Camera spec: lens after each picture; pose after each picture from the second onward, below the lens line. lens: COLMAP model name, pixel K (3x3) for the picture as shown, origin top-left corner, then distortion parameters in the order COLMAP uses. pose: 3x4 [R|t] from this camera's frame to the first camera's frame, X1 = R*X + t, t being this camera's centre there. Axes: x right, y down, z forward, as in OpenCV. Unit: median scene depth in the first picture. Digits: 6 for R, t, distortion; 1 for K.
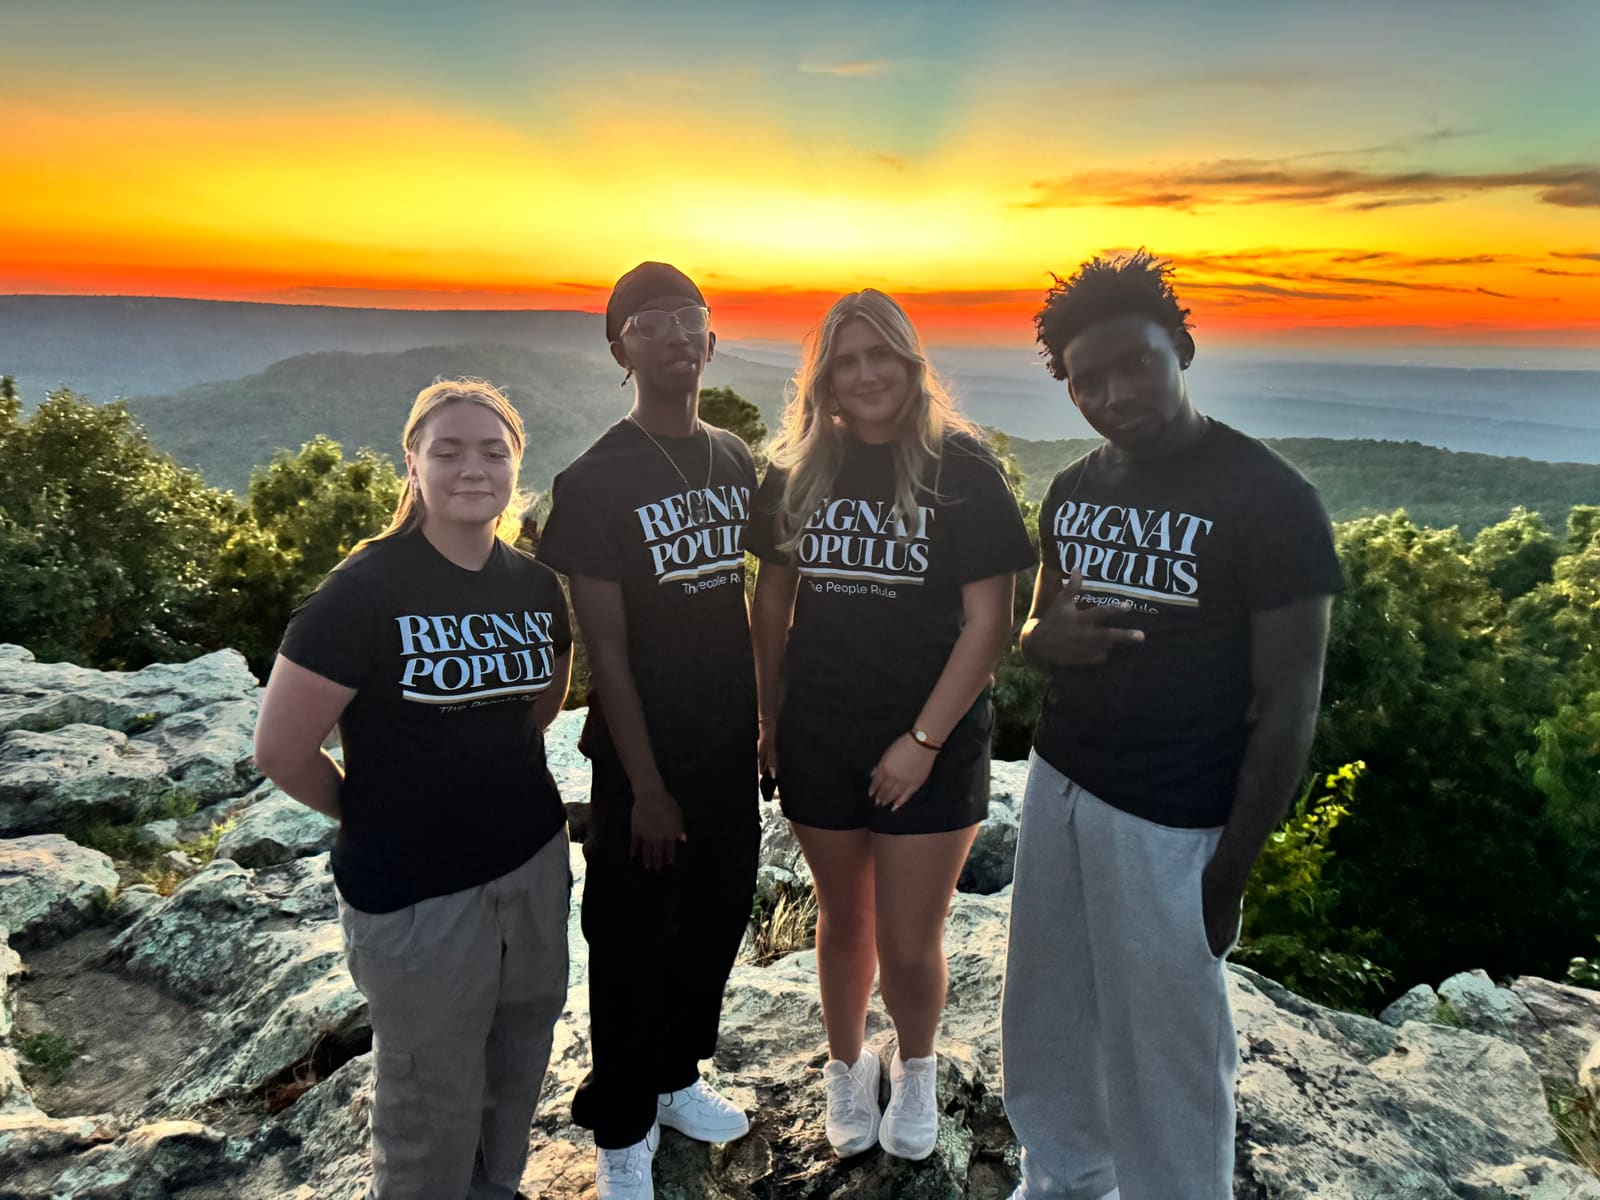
lens RADIAL K [[1181.7, 0, 796.8], [0, 1181.7, 576.5], [0, 0, 1]] dist [0.015252, -0.032030]
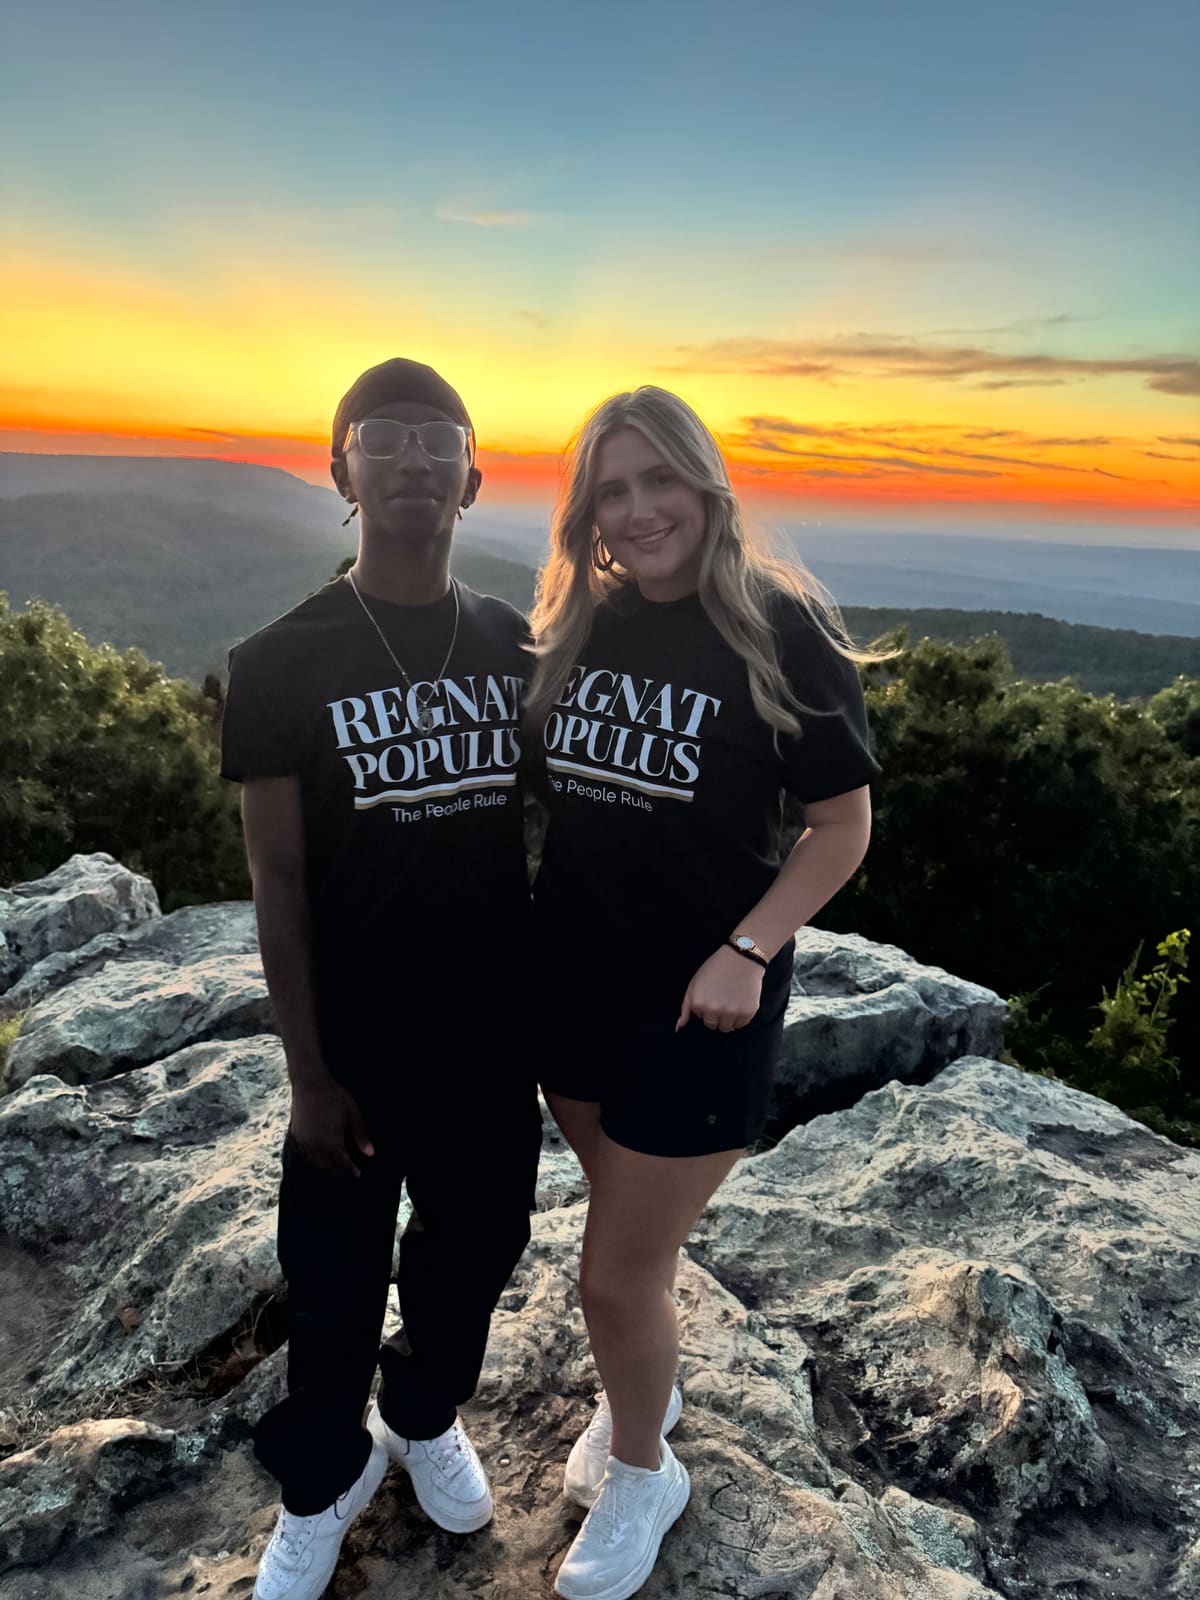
lens RADIAL K [[1181.7, 0, 602.8], [0, 1181.7, 790.1], [0, 0, 1]] dist [0.015252, -0.032030]
pose [[0.990482, -0.002664, 0.137620, -0.229190], [-0.003168, 0.999107, 0.042139, -0.000206], [-0.137609, -0.042174, 0.989588, 0.135110]]
